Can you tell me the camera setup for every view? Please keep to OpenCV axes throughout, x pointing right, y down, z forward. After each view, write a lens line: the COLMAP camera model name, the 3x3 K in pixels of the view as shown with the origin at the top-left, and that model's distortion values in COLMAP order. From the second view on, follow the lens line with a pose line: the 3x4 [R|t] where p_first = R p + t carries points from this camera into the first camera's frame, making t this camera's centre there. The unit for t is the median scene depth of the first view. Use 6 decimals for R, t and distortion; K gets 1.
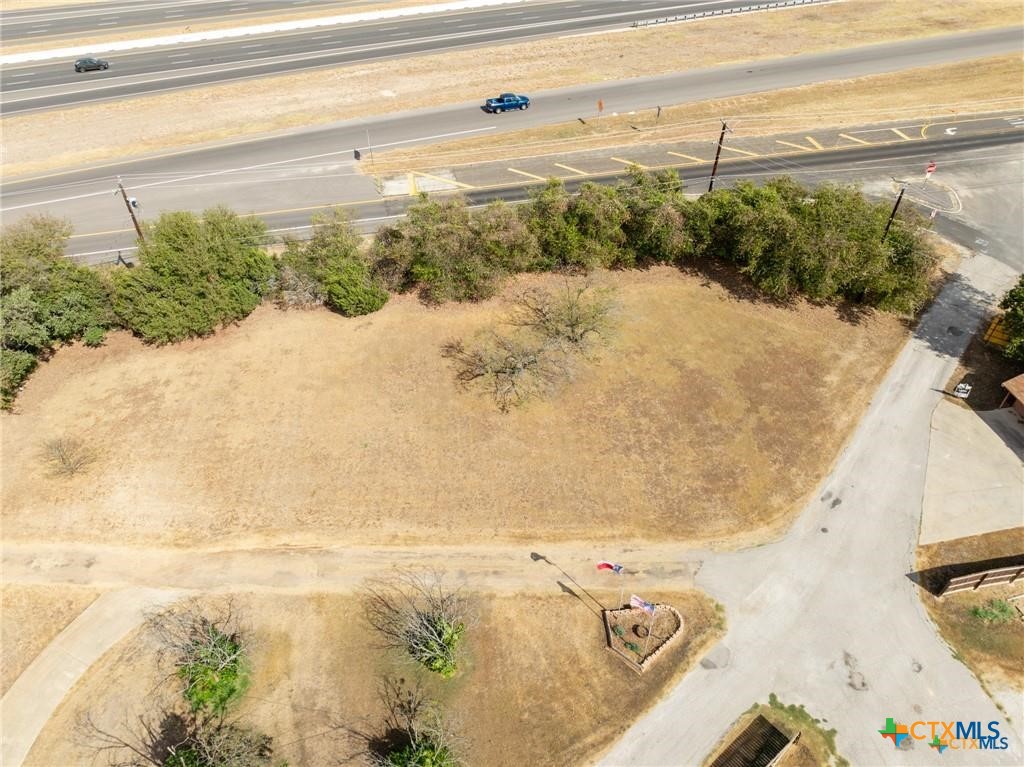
lens RADIAL K [[725.6, 0, 514.6], [0, 725.6, 379.5], [0, 0, 1]] dist [-0.029044, 0.018283]
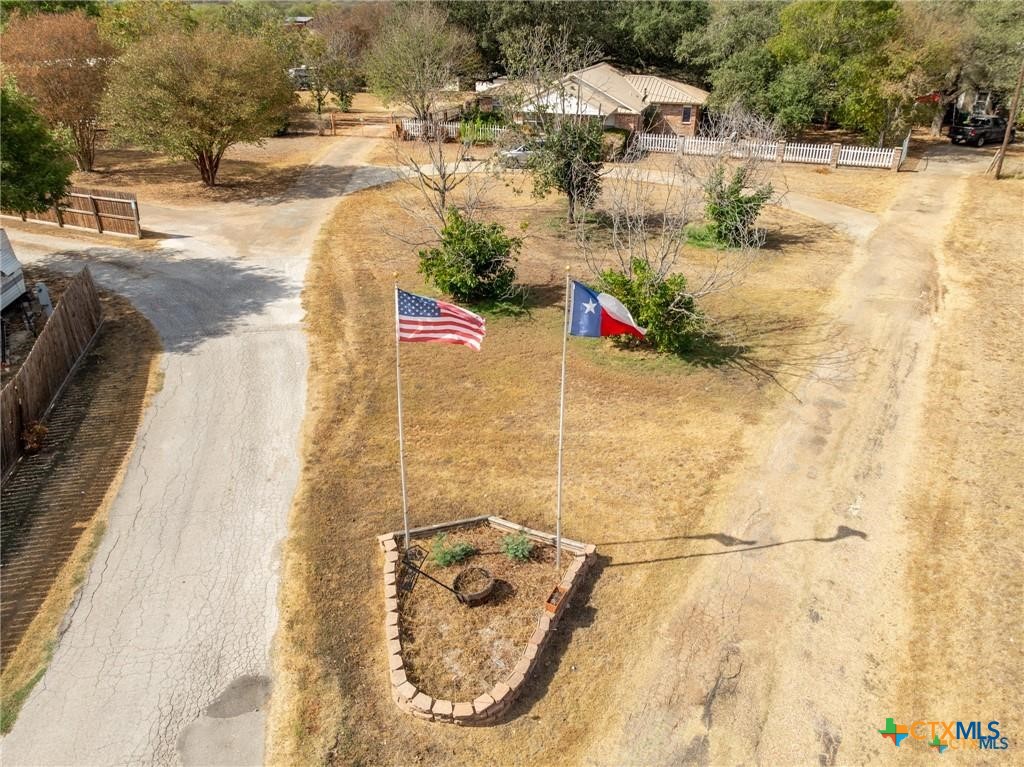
lens RADIAL K [[732.1, 0, 510.3], [0, 732.1, 377.8], [0, 0, 1]] dist [-0.022228, 0.008408]
pose [[-0.505493, 0.396943, -0.766102, 0.370481], [-0.587856, 0.491494, 0.642541, 0.108929], [0.631587, 0.775158, -0.015102, 0.963053]]
